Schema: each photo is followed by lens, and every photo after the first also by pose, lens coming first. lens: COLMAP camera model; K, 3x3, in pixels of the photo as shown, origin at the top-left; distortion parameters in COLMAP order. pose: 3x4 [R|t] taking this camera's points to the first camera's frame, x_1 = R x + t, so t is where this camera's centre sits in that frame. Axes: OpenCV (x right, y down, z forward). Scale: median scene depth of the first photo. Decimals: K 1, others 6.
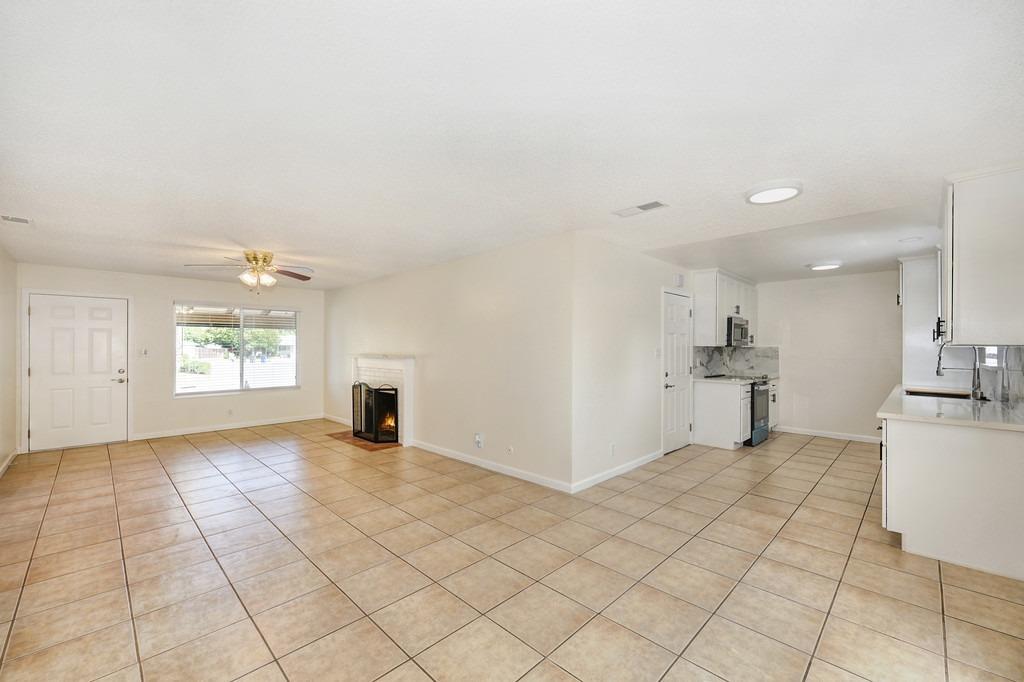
lens RADIAL K [[408.1, 0, 511.1], [0, 408.1, 343.5], [0, 0, 1]] dist [0.003174, -0.000234]
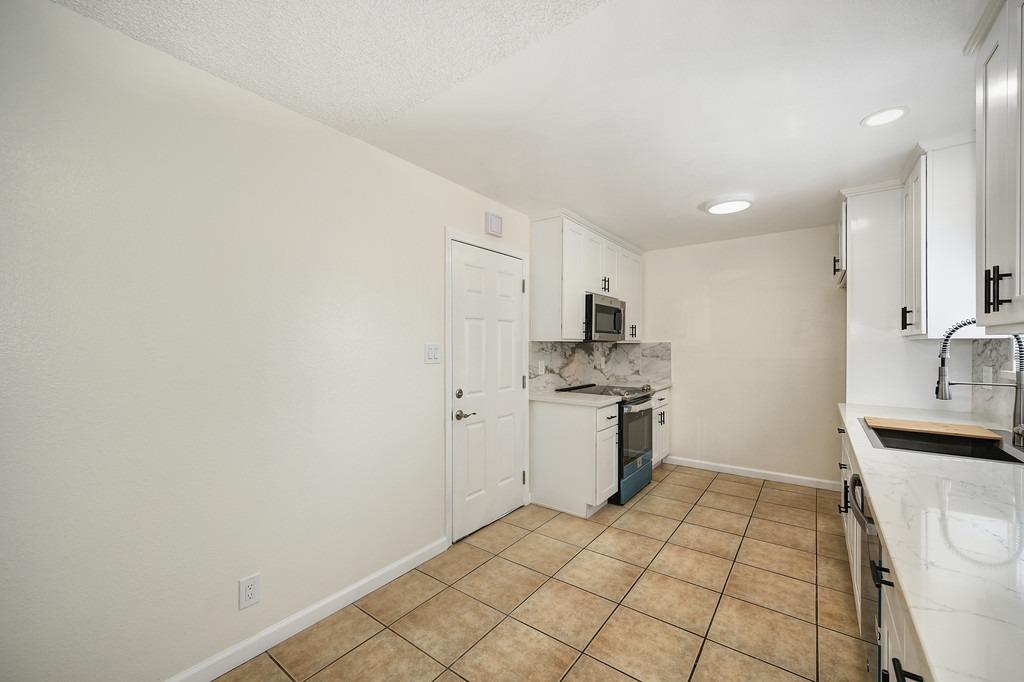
lens RADIAL K [[408.1, 0, 509.0], [0, 408.1, 345.1], [0, 0, 1]] dist [0.003174, -0.000234]
pose [[0.990027, -0.005774, 0.140759, 0.336784], [0.004584, 0.999951, 0.008780, 0.006920], [-0.140802, -0.008047, 0.990005, 0.417459]]
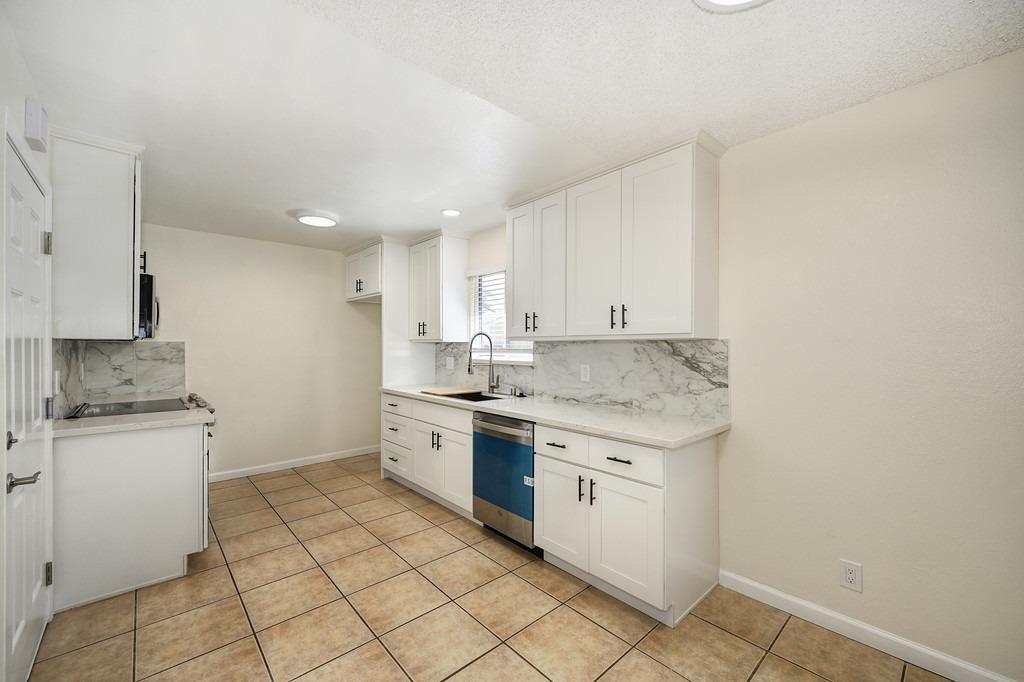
lens RADIAL K [[408.1, 0, 521.6], [0, 408.1, 348.4], [0, 0, 1]] dist [0.003174, -0.000234]
pose [[0.037087, -0.011584, 0.999245, 0.112057], [-0.008756, 0.999891, 0.011916, 0.007441], [-0.999274, -0.009192, 0.036981, 0.592737]]
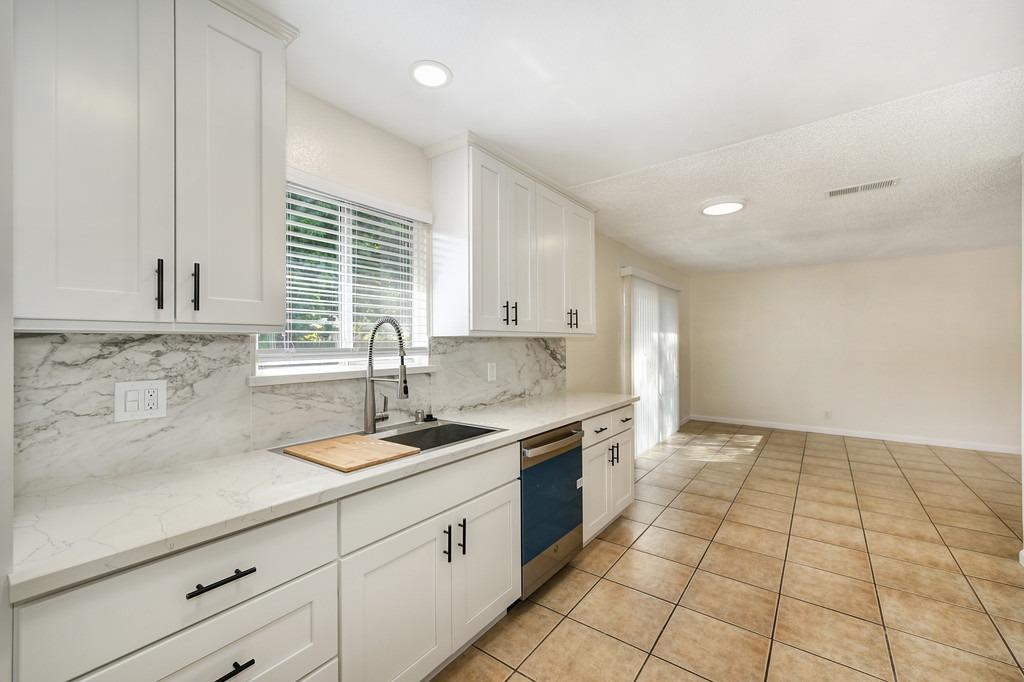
lens RADIAL K [[408.1, 0, 509.2], [0, 408.1, 341.3], [0, 0, 1]] dist [0.003174, -0.000234]
pose [[-0.991155, 0.000952, -0.132707, 0.685915], [0.002725, 0.999909, -0.013179, 0.014586], [0.132682, -0.013424, -0.991068, 1.017120]]
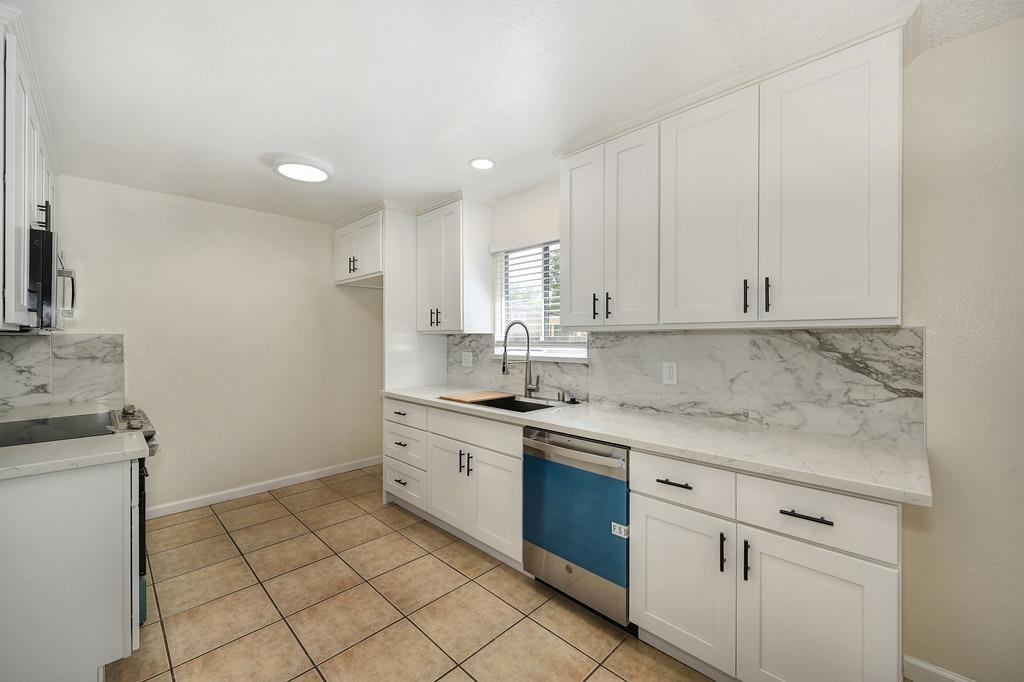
lens RADIAL K [[408.1, 0, 521.5], [0, 408.1, 340.5], [0, 0, 1]] dist [0.003174, -0.000234]
pose [[-0.014953, -0.012019, 0.999816, 0.245082], [-0.005581, 0.999913, 0.011937, 0.008644], [-0.999873, -0.005401, -0.015019, 0.680903]]
